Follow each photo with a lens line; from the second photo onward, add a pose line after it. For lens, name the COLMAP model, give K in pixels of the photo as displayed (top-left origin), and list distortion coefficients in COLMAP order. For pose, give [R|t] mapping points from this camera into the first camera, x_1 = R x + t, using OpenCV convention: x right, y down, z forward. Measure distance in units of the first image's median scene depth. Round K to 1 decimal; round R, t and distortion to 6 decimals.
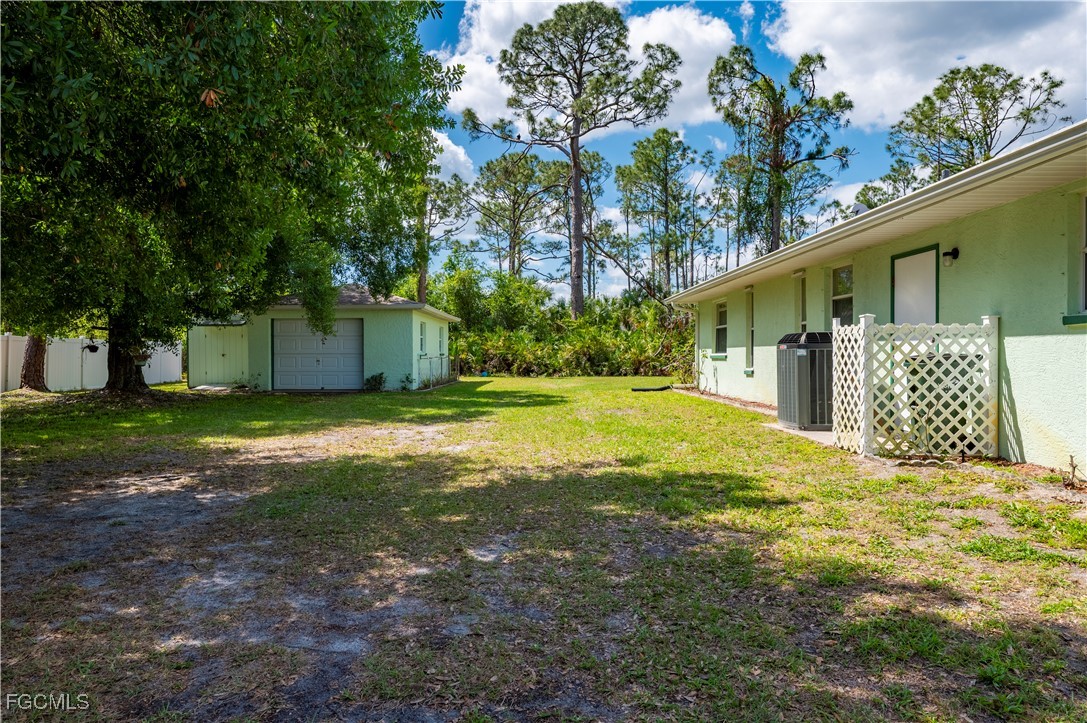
lens RADIAL K [[689.7, 0, 543.6], [0, 689.7, 358.2], [0, 0, 1]] dist [-0.002182, 0.000039]
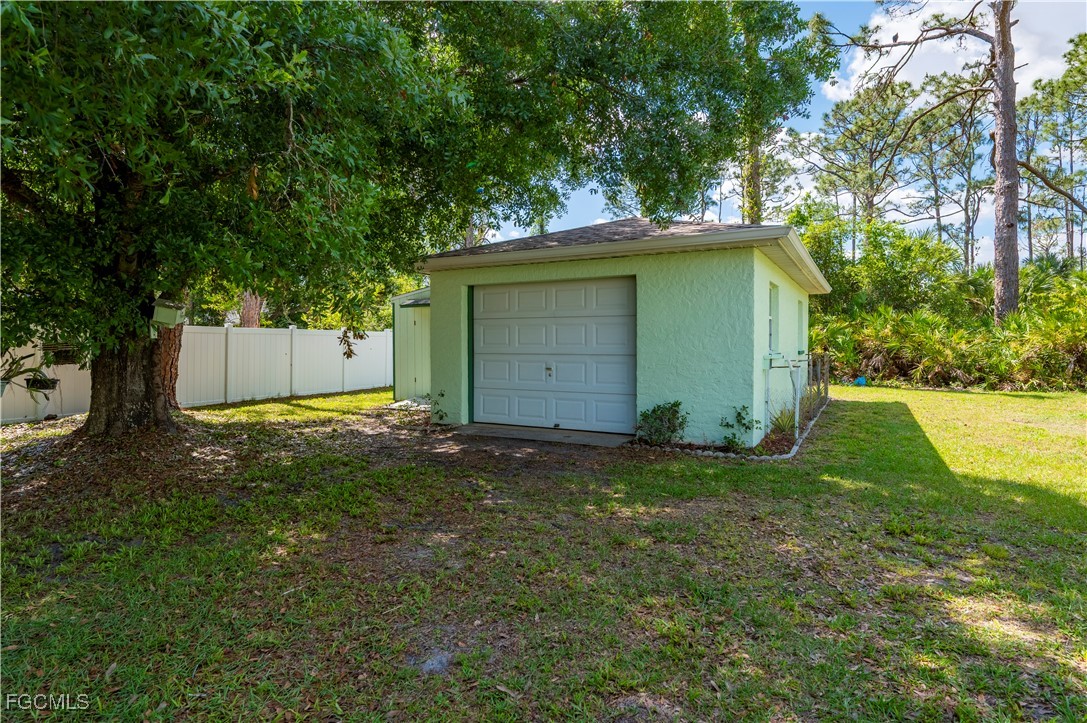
lens RADIAL K [[591.0, 0, 542.9], [0, 591.0, 352.3], [0, 0, 1]] dist [0.000349, 0.000157]
pose [[0.878626, 0.005598, -0.477478, -0.083847], [-0.001478, 0.999958, 0.009006, -0.007467], [0.477509, -0.007207, 0.878598, 0.402714]]
